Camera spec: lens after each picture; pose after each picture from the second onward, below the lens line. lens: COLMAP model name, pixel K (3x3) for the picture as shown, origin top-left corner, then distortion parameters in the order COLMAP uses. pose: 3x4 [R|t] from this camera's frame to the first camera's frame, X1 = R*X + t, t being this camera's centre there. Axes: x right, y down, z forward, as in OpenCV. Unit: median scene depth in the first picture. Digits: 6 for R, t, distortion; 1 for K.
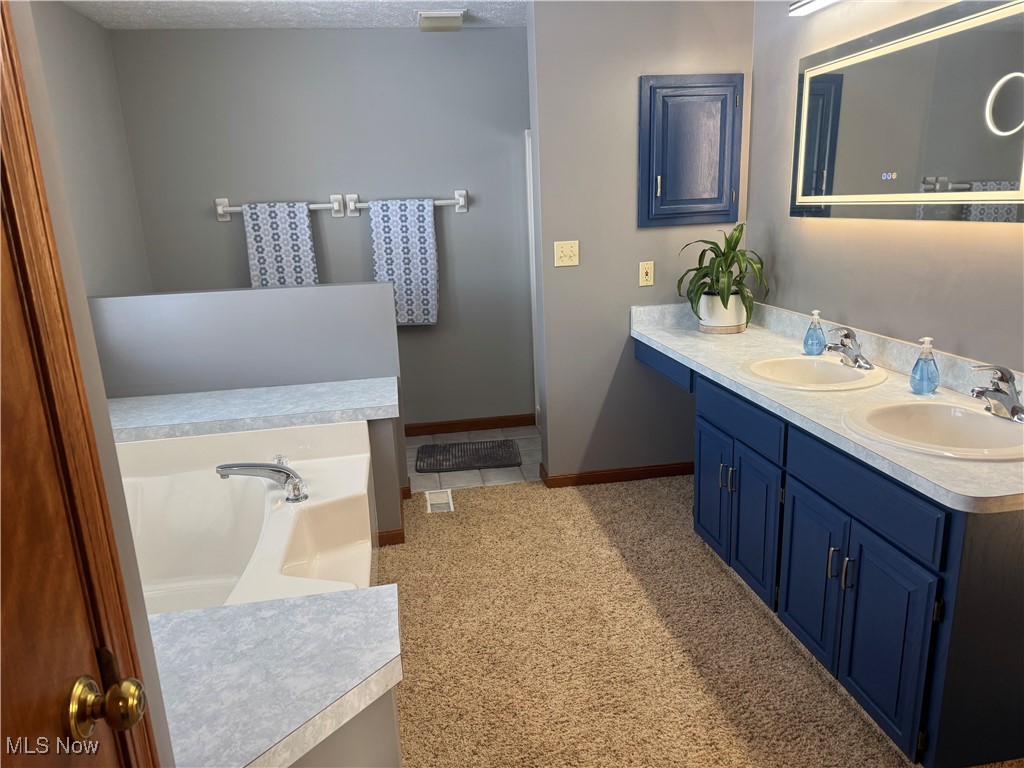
lens RADIAL K [[725.5, 0, 512.0], [0, 725.5, 384.0], [0, 0, 1]] dist [0.055598, -0.056239]
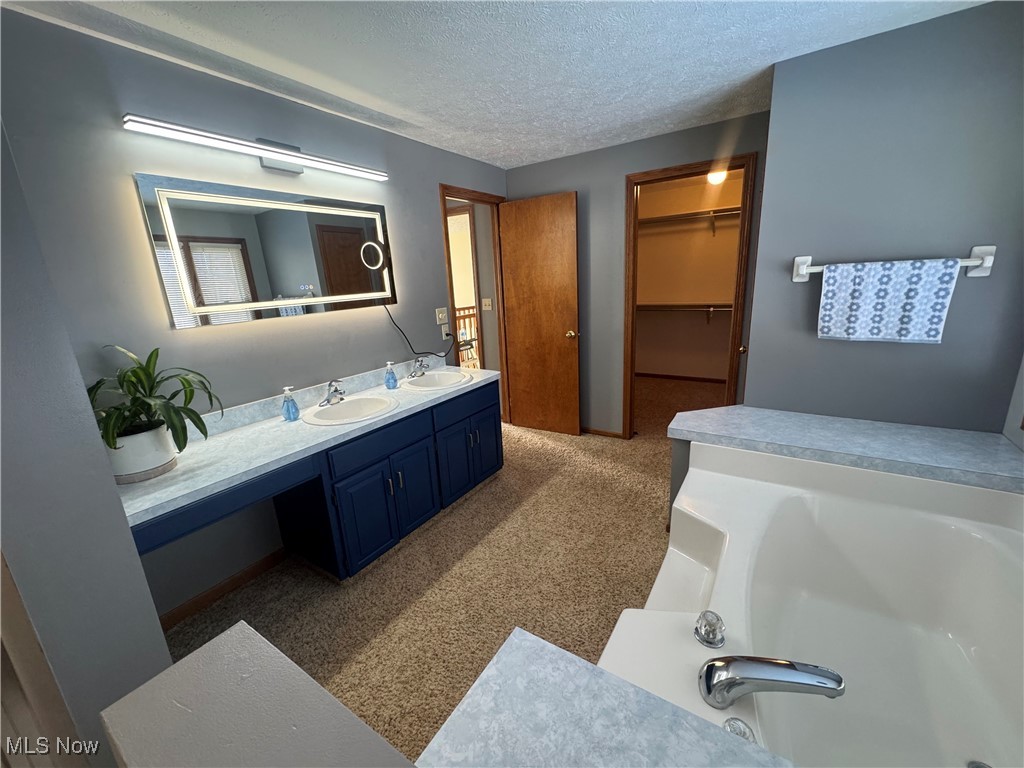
lens RADIAL K [[407.6, 0, 512.0], [0, 407.6, 384.0], [0, 0, 1]] dist [-0.002782, -0.000241]
pose [[-0.734162, -0.097905, 0.671878, -0.351286], [0.242973, 0.886136, 0.394623, -0.271397], [-0.634011, 0.452966, -0.626779, 1.099416]]
